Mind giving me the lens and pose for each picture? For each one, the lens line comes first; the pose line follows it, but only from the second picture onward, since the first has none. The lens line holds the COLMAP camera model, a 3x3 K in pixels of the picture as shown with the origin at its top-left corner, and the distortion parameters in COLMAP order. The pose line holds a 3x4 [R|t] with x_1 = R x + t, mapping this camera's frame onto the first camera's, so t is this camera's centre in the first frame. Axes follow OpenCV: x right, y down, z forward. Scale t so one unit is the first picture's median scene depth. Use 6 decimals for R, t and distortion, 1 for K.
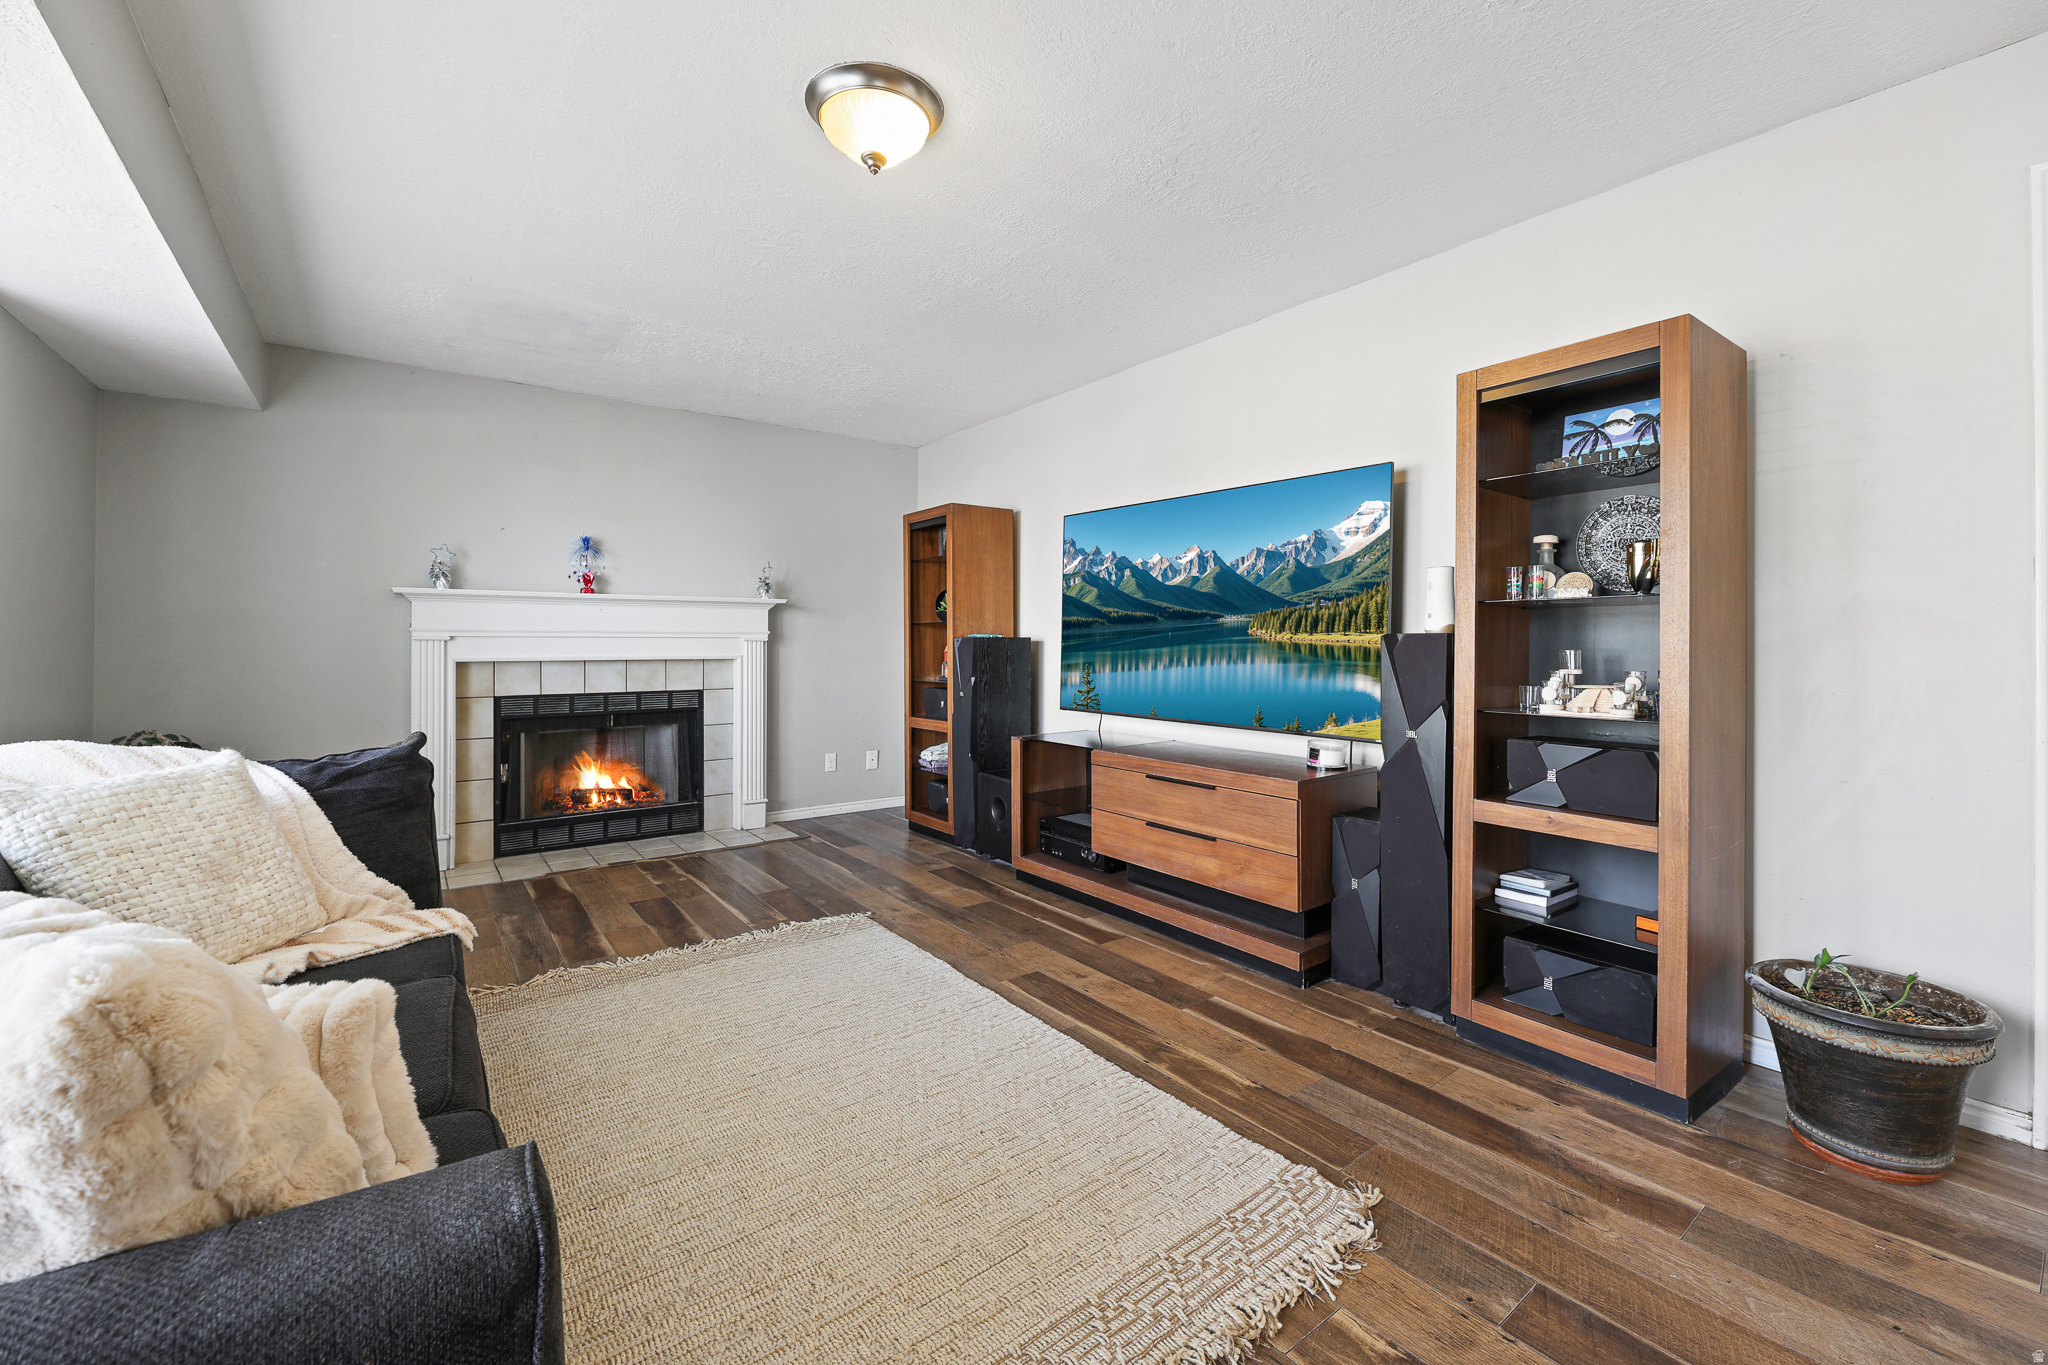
lens RADIAL K [[837.5, 0, 1022.9], [0, 837.5, 645.1], [0, 0, 1]] dist [-0.000408, -0.000267]
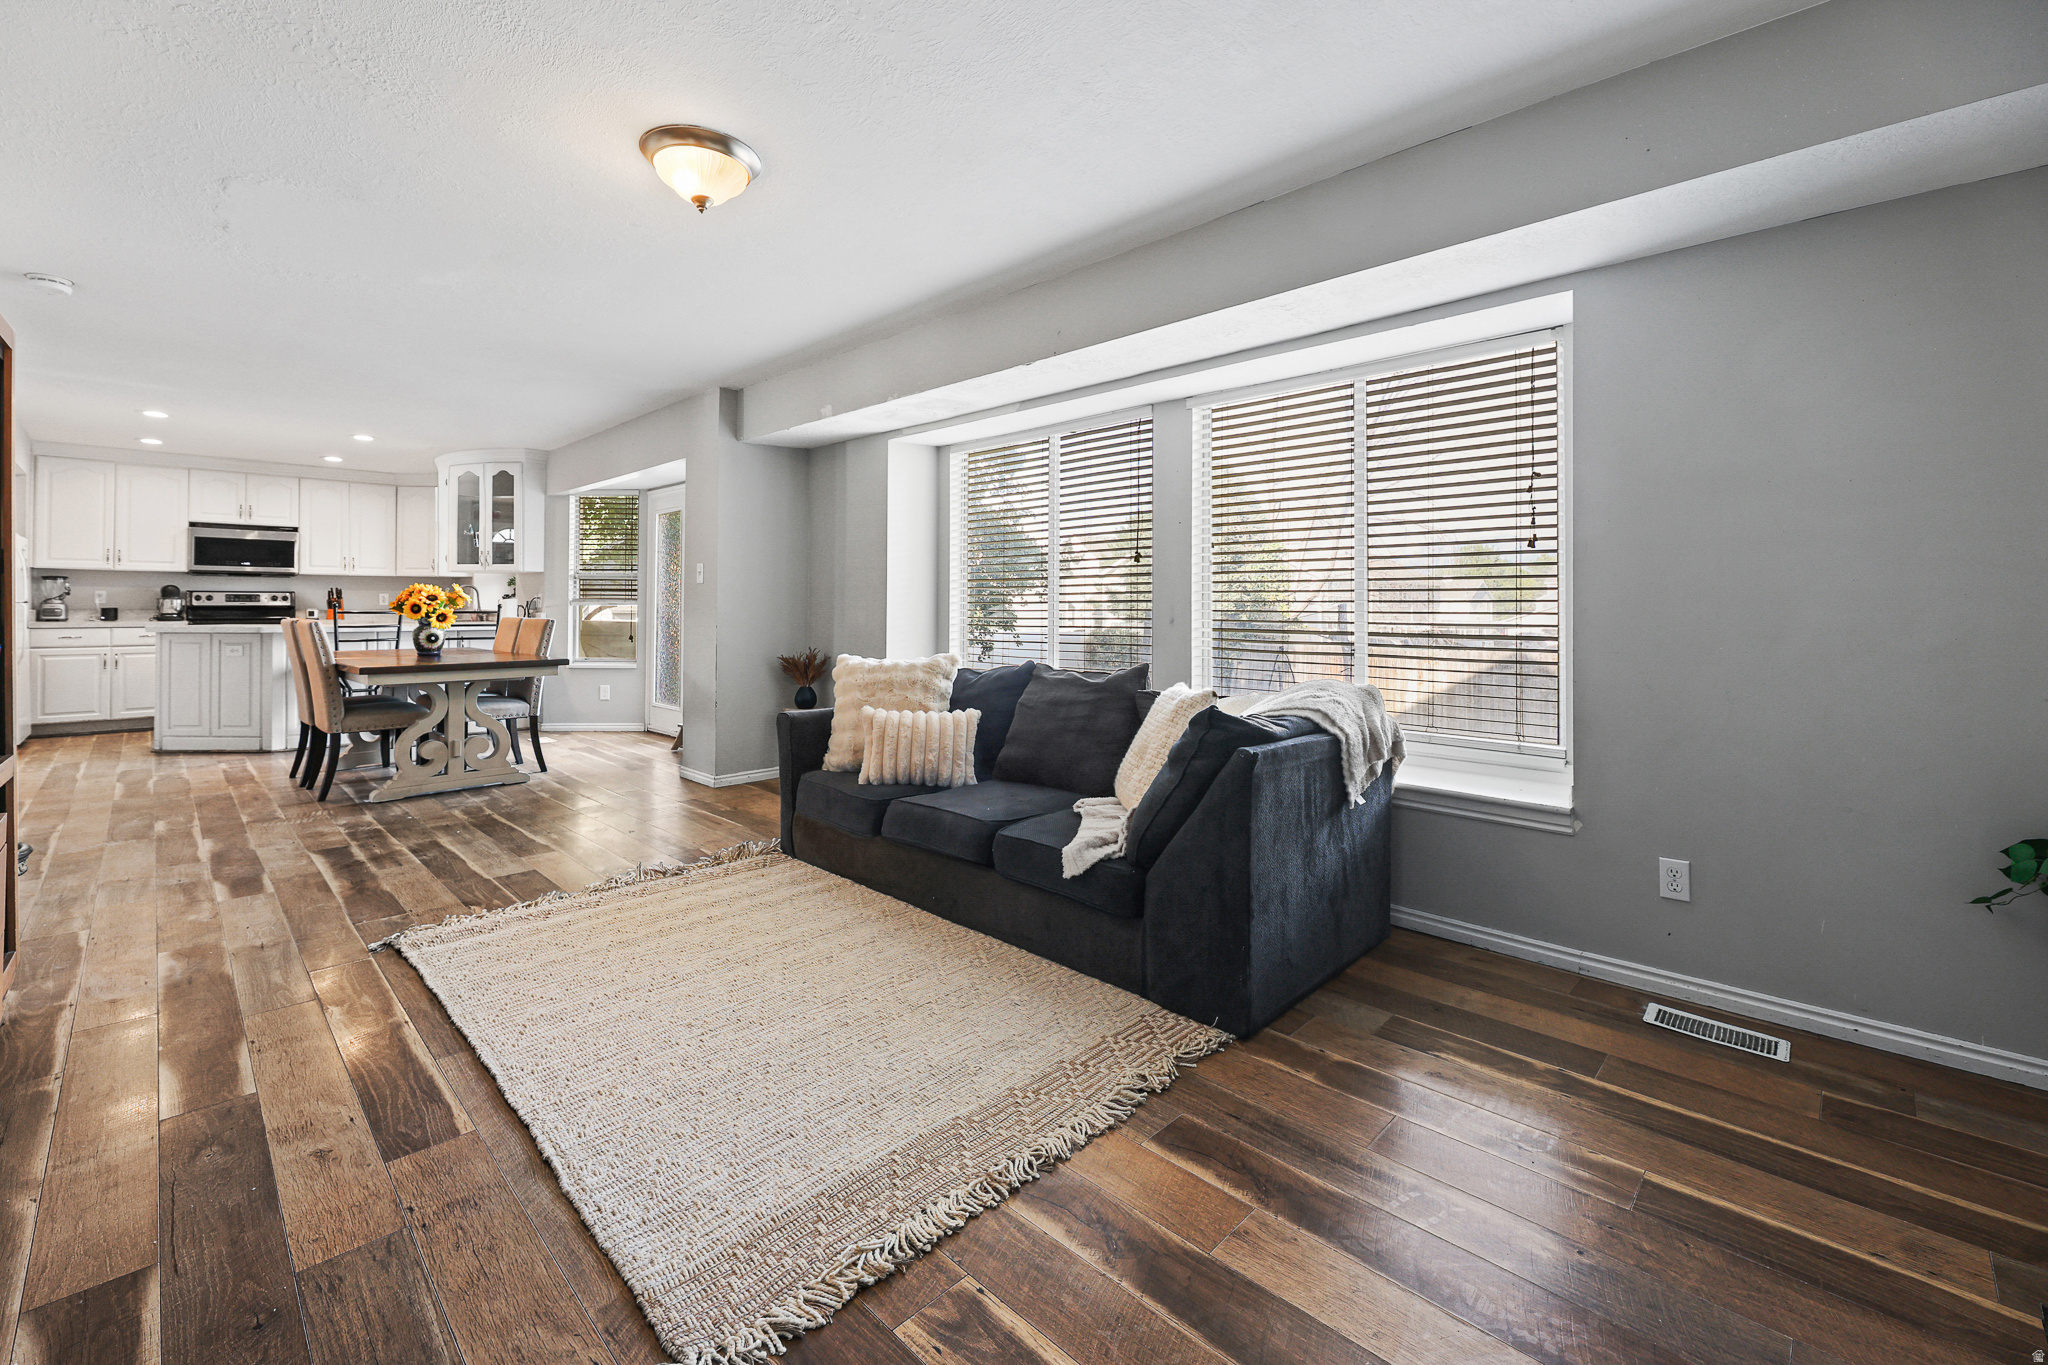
lens RADIAL K [[857.2, 0, 1024.0], [0, 857.2, 597.5], [0, 0, 1]] dist [0.017691, -0.005019]
pose [[-0.988991, -0.006353, -0.147836, -0.263455], [-0.005709, 0.999972, -0.004778, -0.005533], [0.147863, -0.003881, -0.989000, 1.321973]]
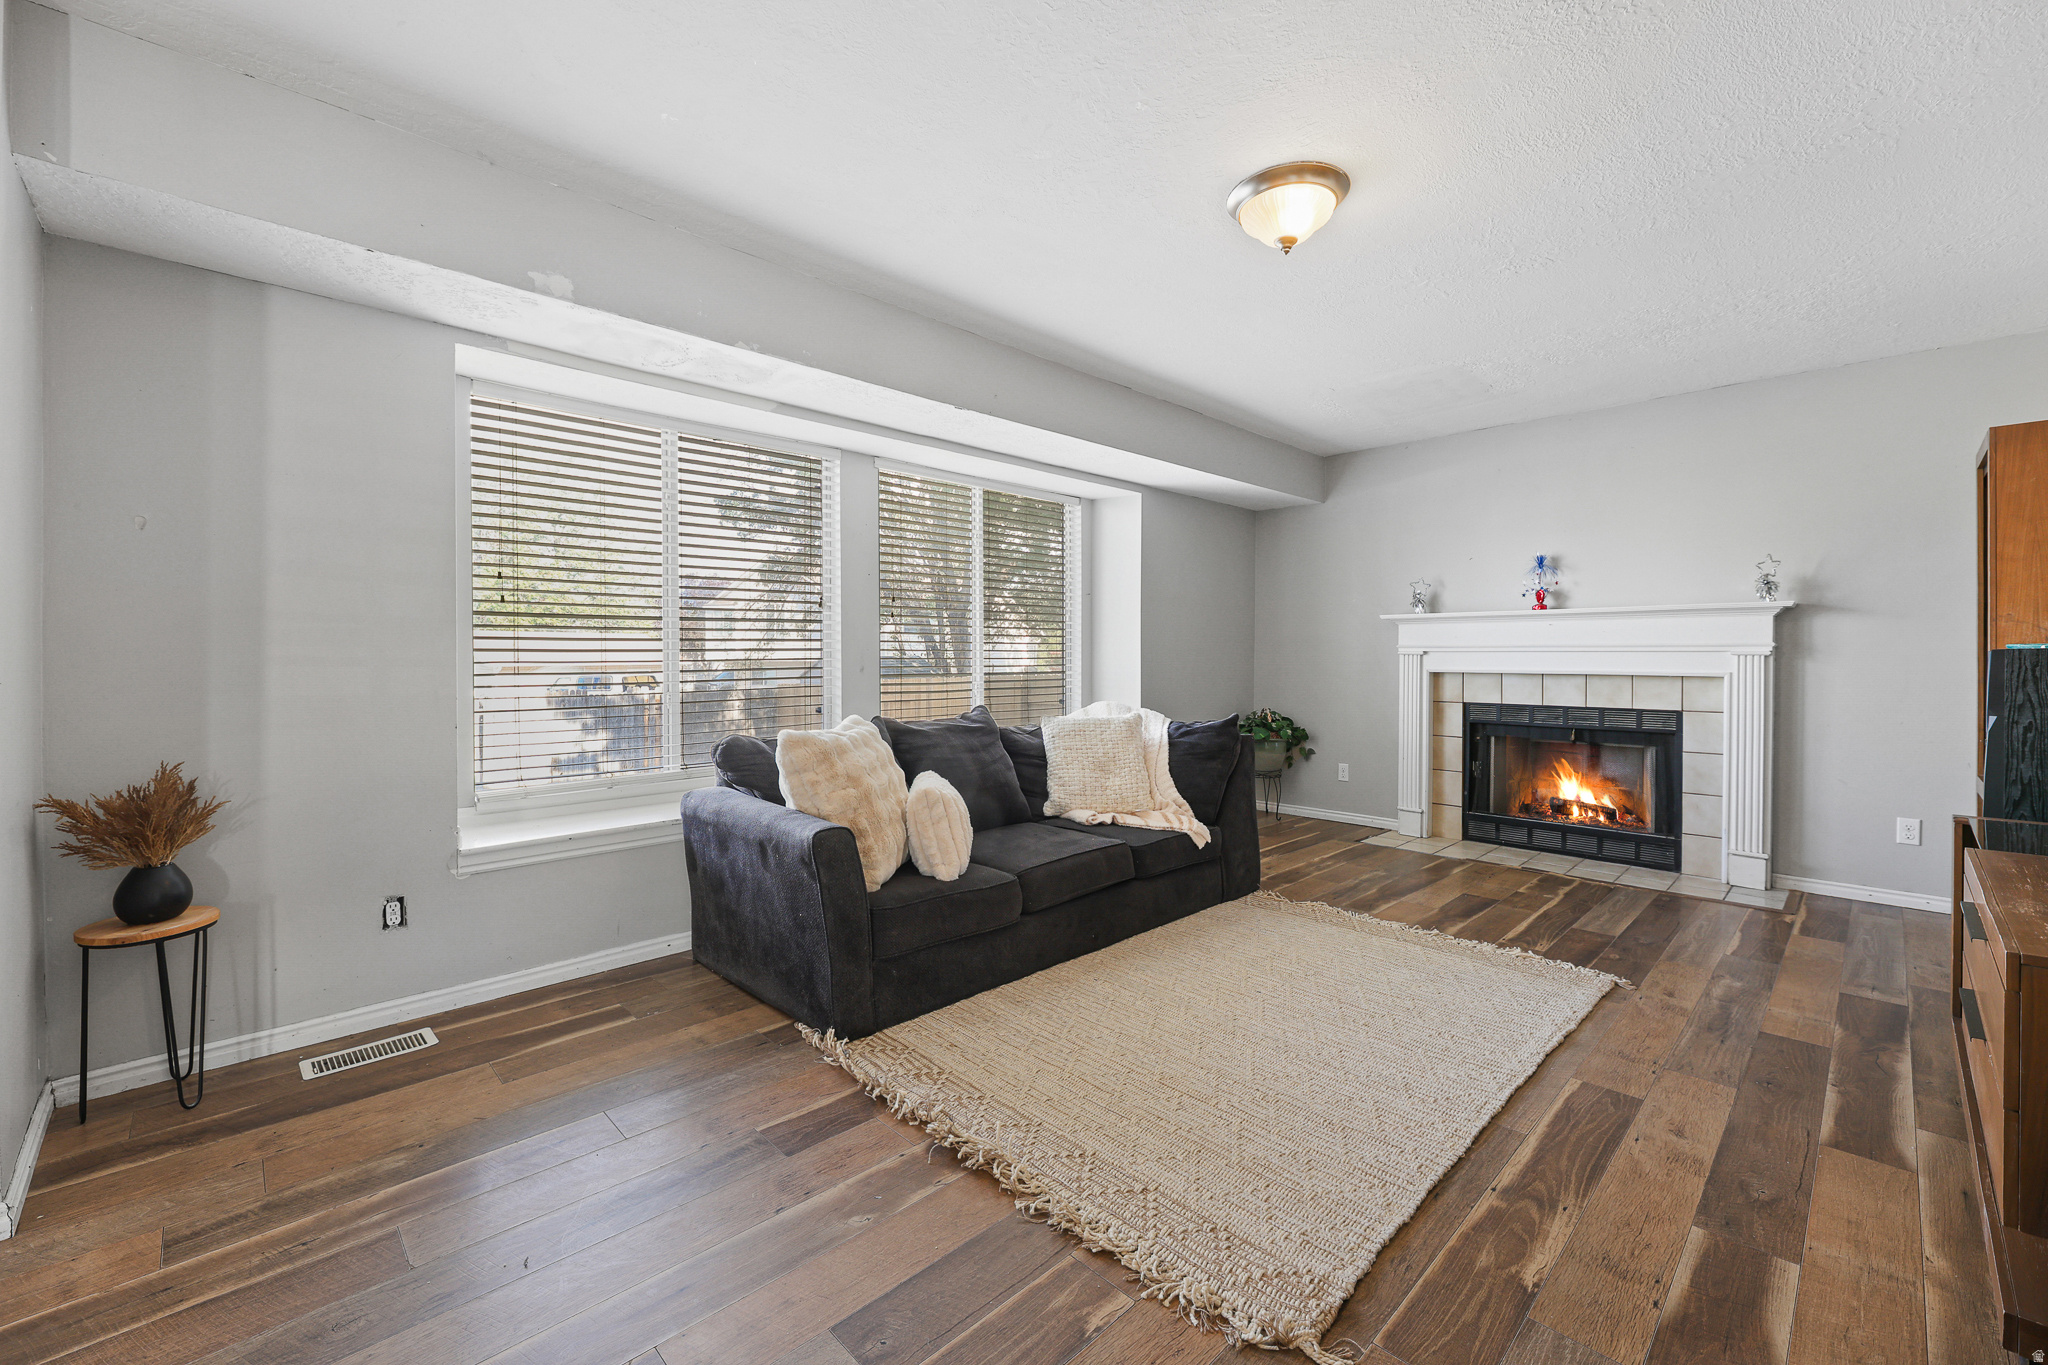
lens RADIAL K [[827.9, 0, 1020.5], [0, 827.9, 662.1], [0, 0, 1]] dist [0.000003, -0.000082]
pose [[0.124116, 0.008592, -0.992231, 0.533760], [-0.004665, 0.999957, 0.008076, -0.001895], [0.992257, 0.003626, 0.124151, 0.284615]]
